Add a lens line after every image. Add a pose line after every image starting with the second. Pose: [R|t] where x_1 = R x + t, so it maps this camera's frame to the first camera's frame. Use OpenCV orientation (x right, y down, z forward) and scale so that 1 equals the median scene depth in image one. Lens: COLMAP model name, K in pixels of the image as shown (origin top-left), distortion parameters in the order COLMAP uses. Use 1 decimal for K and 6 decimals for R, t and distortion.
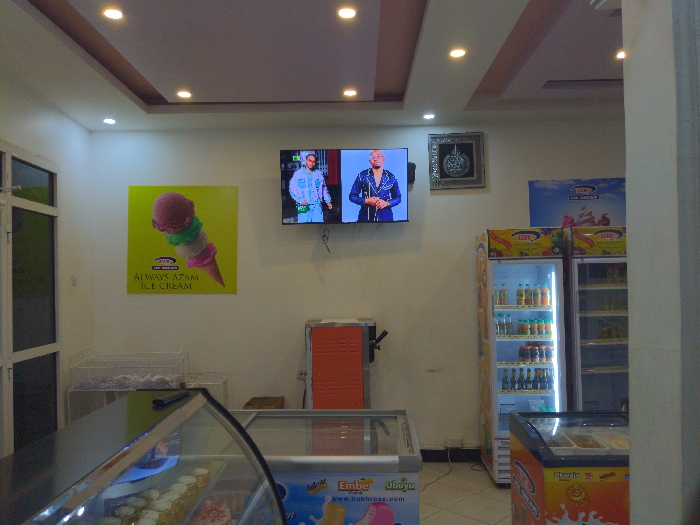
lens RADIAL K [[698.9, 0, 321.0], [0, 698.9, 259.2], [0, 0, 1]] dist [0.036310, 0.000000]
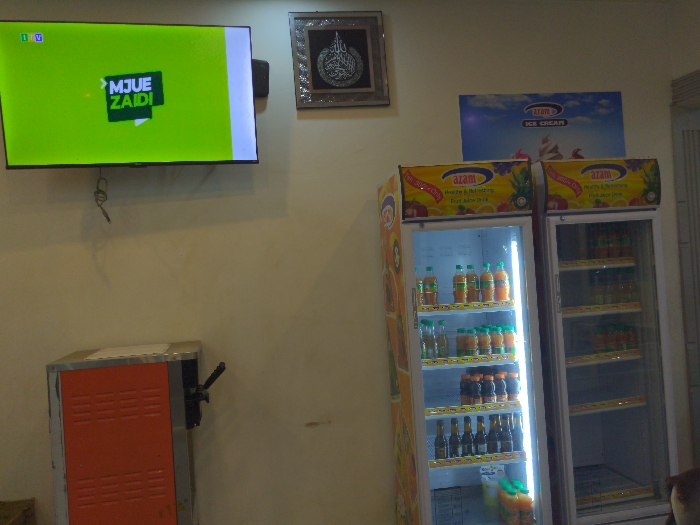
lens RADIAL K [[698.9, 0, 351.9], [0, 698.9, 260.5], [0, 0, 1]] dist [0.036310, 0.000000]
pose [[0.981957, -0.040276, 0.184766, 0.095364], [0.039468, 0.999188, 0.008053, 0.022923], [-0.184940, -0.000616, 0.982750, 0.457439]]
